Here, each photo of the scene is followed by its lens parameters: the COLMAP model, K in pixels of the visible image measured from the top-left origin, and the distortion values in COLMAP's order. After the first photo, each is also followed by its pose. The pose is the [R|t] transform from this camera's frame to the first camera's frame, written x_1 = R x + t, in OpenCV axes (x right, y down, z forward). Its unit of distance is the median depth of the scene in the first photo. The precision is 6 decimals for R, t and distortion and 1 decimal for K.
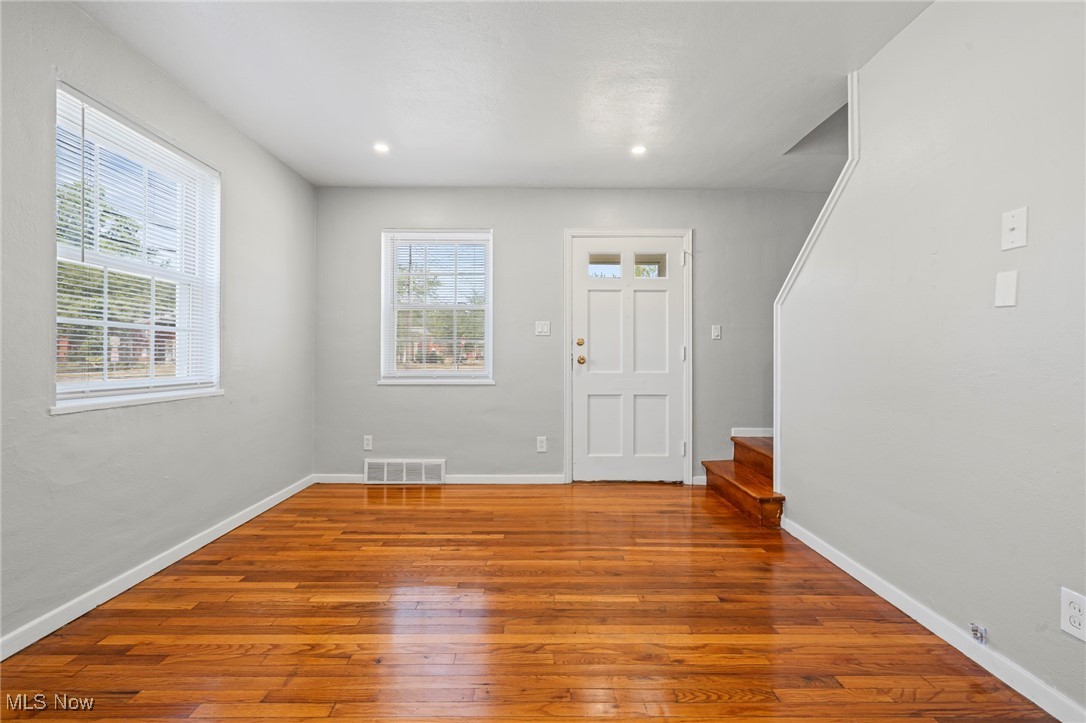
lens RADIAL K [[462.6, 0, 538.6], [0, 462.6, 359.1], [0, 0, 1]] dist [0.001728, -0.000054]
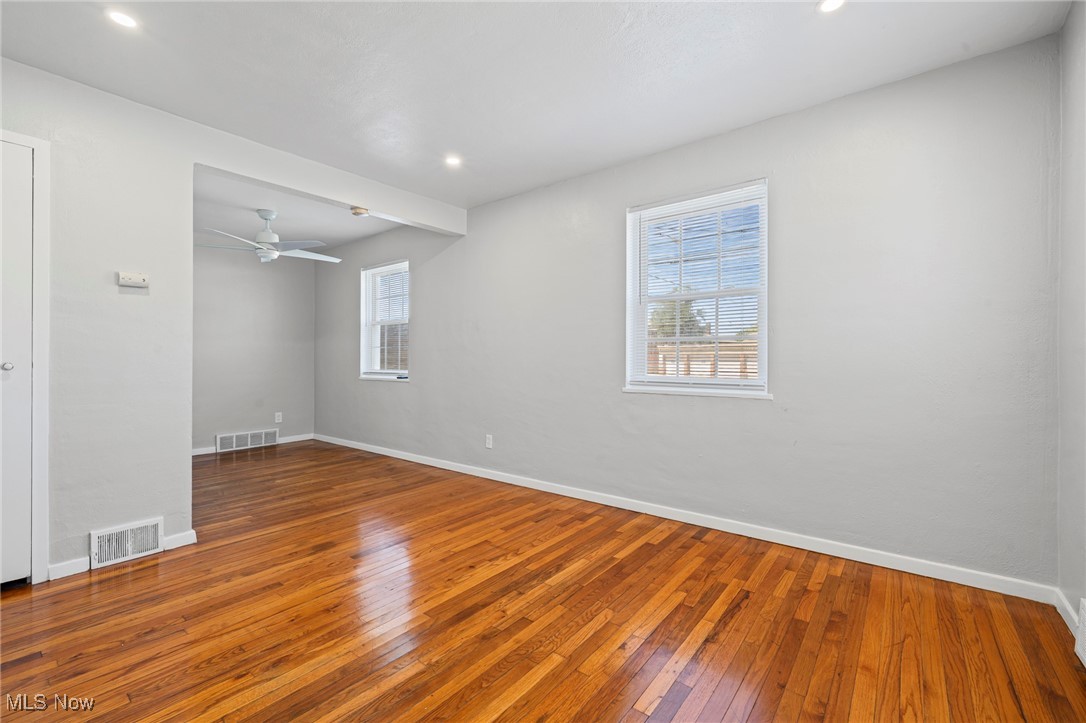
lens RADIAL K [[462.6, 0, 540.7], [0, 462.6, 358.6], [0, 0, 1]] dist [0.001728, -0.000054]
pose [[-0.625110, -0.007673, -0.780499, 0.470726], [-0.006681, 0.999968, -0.004480, -0.002298], [0.780508, 0.002415, -0.625141, 1.468365]]
